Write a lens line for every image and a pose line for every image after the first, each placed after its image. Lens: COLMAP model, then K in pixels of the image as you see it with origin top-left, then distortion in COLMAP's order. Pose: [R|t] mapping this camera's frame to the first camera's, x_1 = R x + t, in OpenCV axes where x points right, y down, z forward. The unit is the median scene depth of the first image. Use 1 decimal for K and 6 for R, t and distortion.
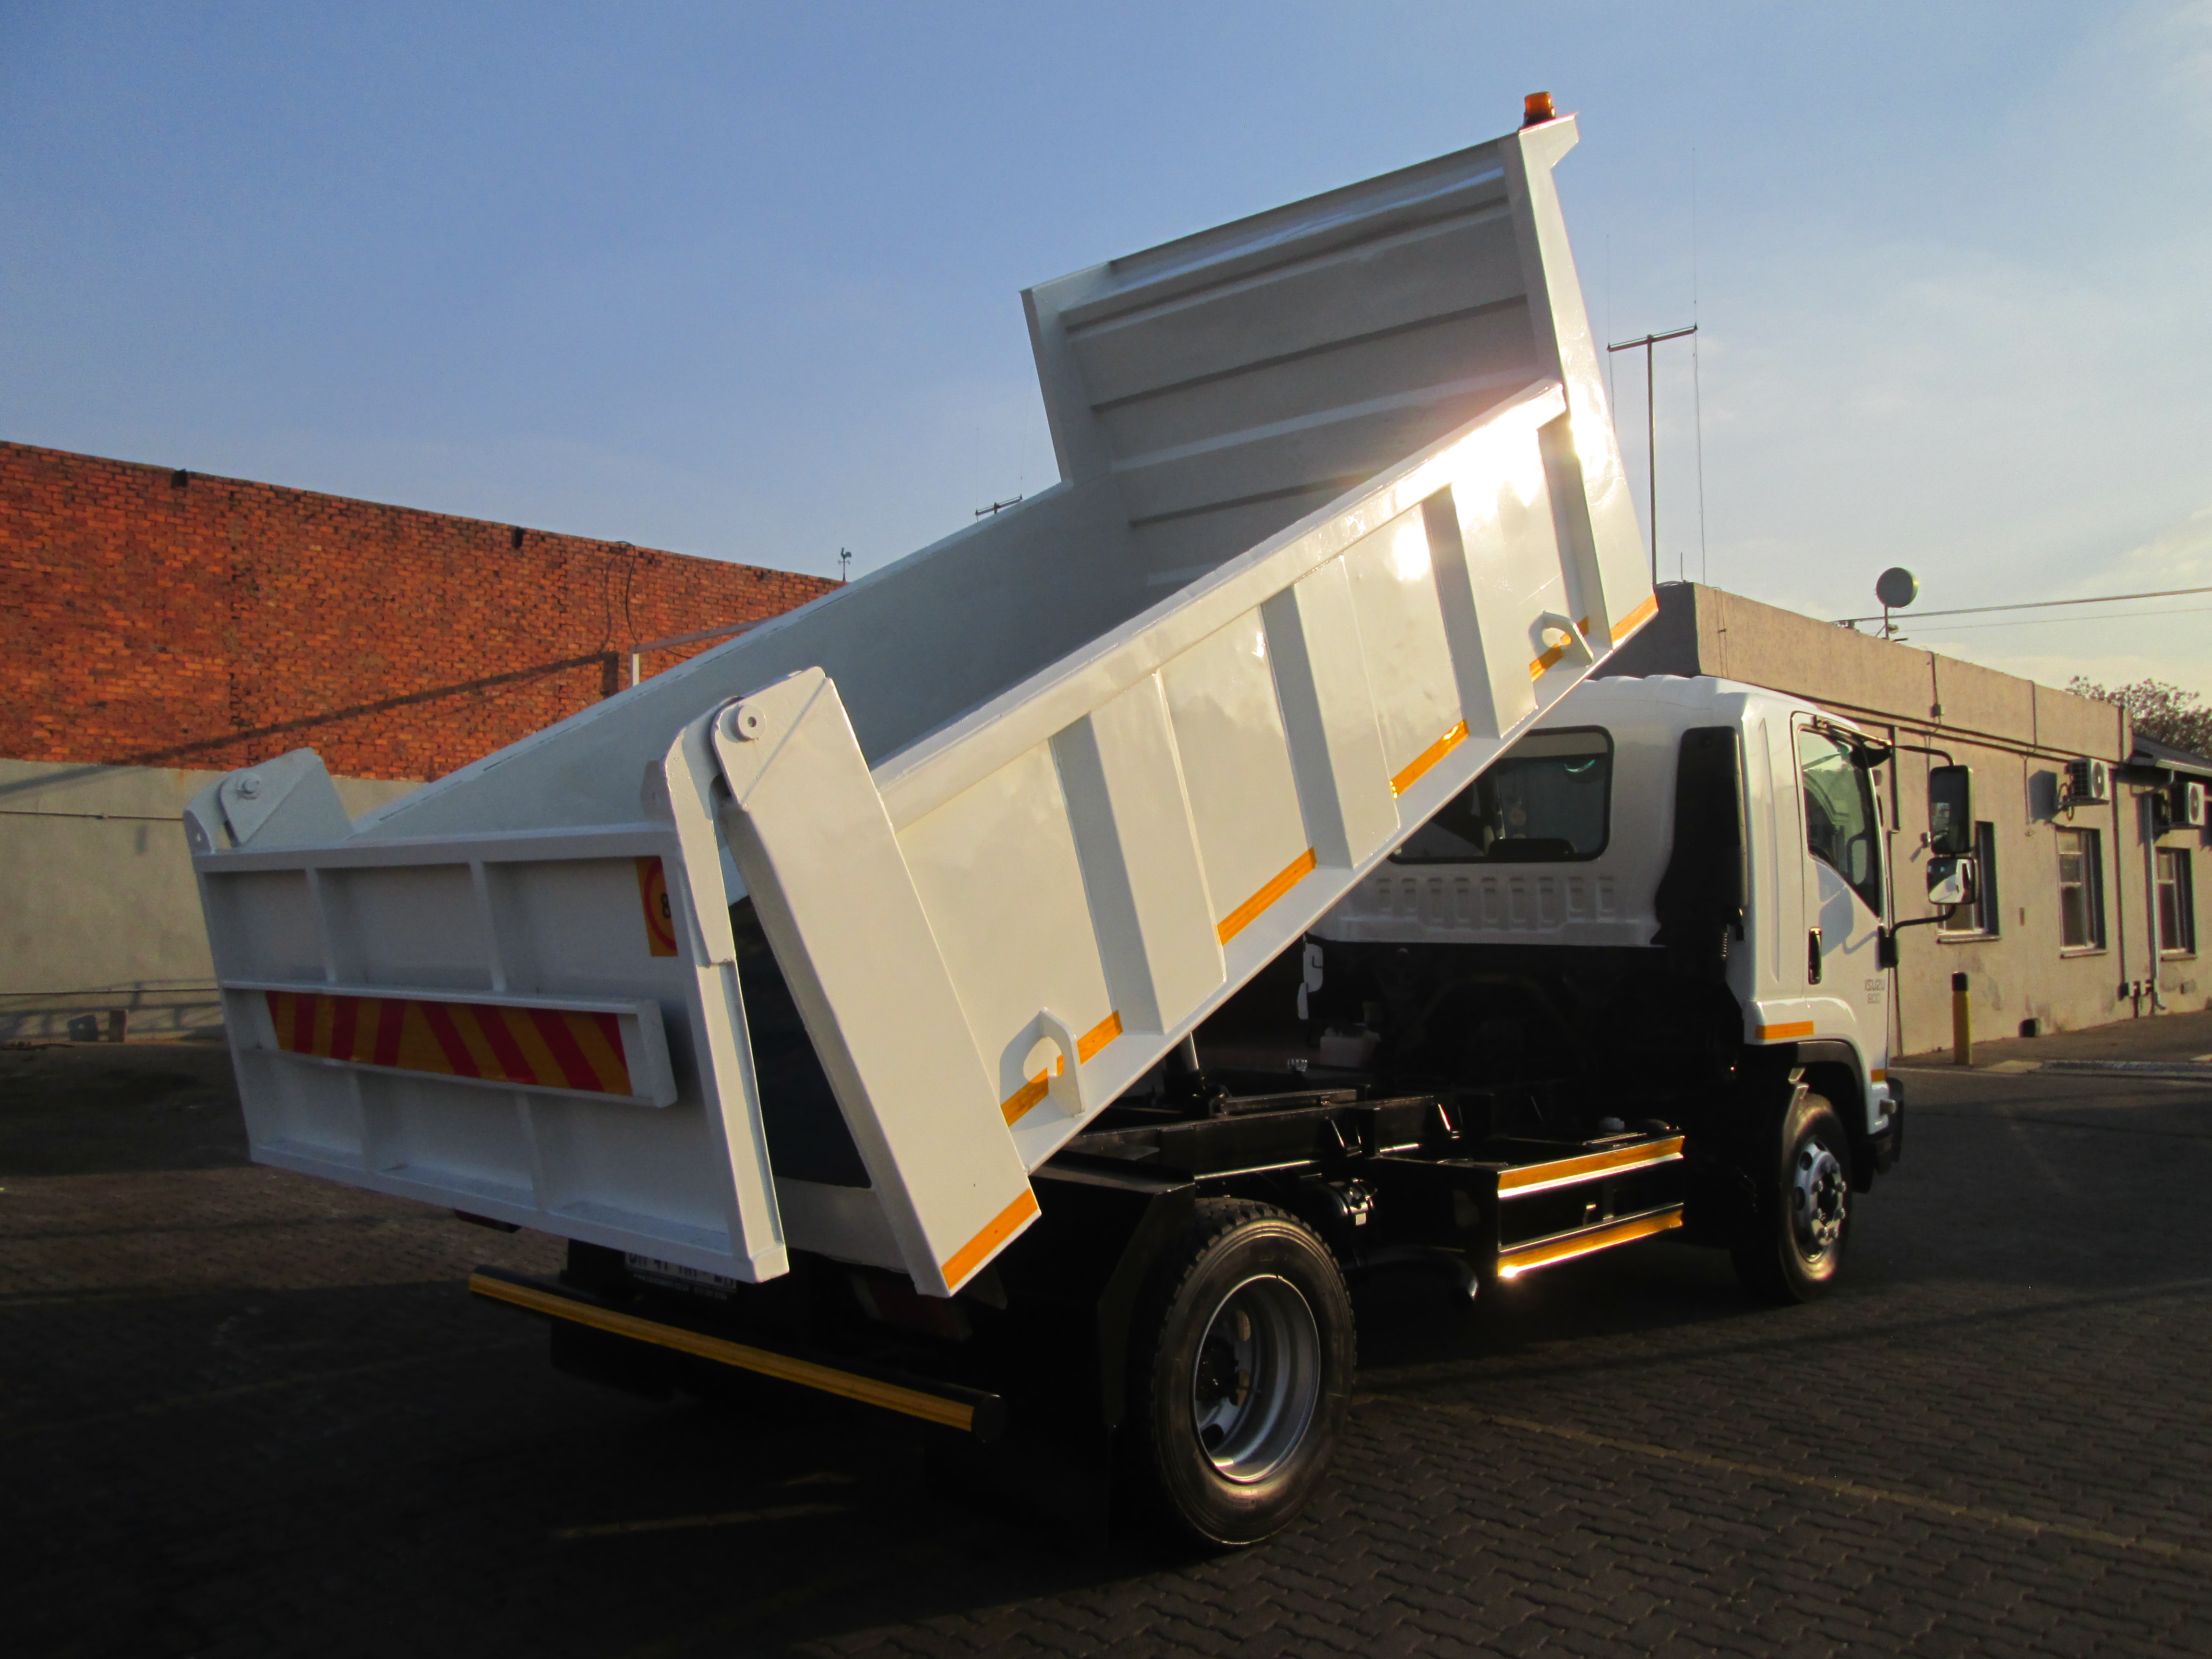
lens RADIAL K [[1808.6, 0, 1121.9], [0, 1808.6, 835.2], [0, 0, 1]] dist [-0.067278, 0.039532]
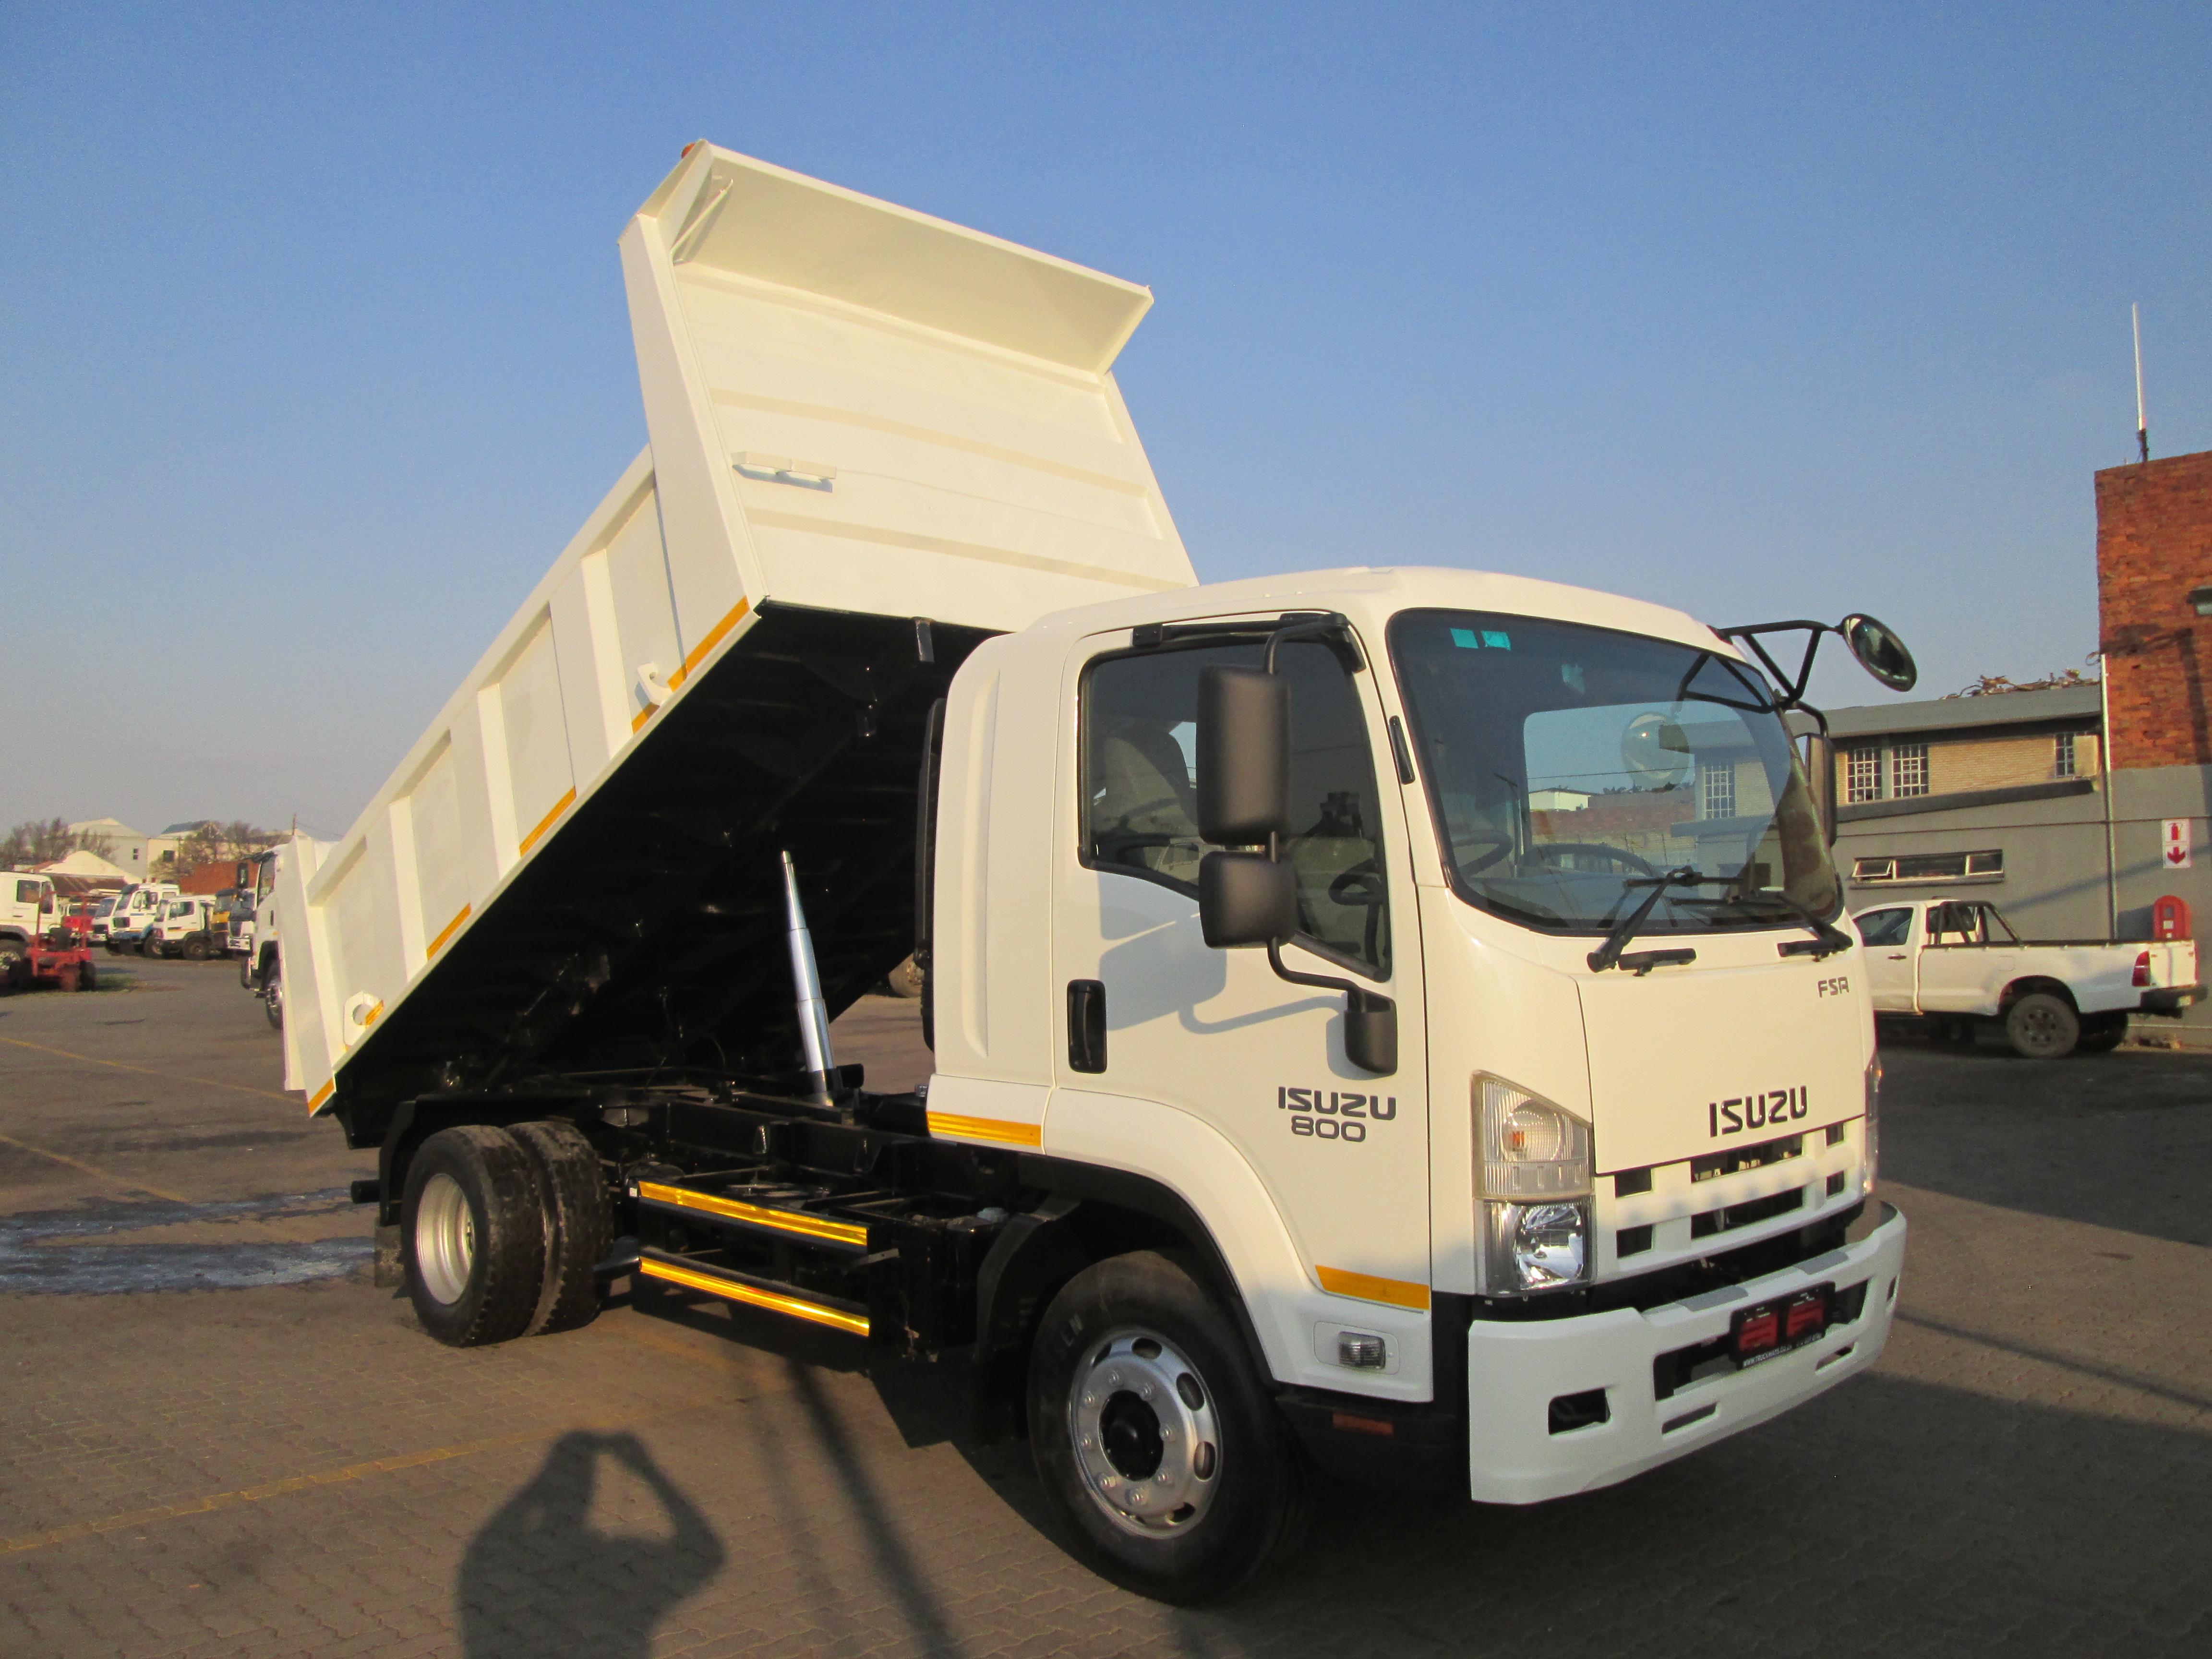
lens RADIAL K [[1808.6, 0, 1124.6], [0, 1808.6, 812.5], [0, 0, 1]] dist [-0.067278, 0.039532]
pose [[-0.049088, -0.059387, -0.997027, 0.333615], [0.053463, 0.996643, -0.061996, 0.010952], [0.997363, -0.056347, -0.045748, 0.344282]]
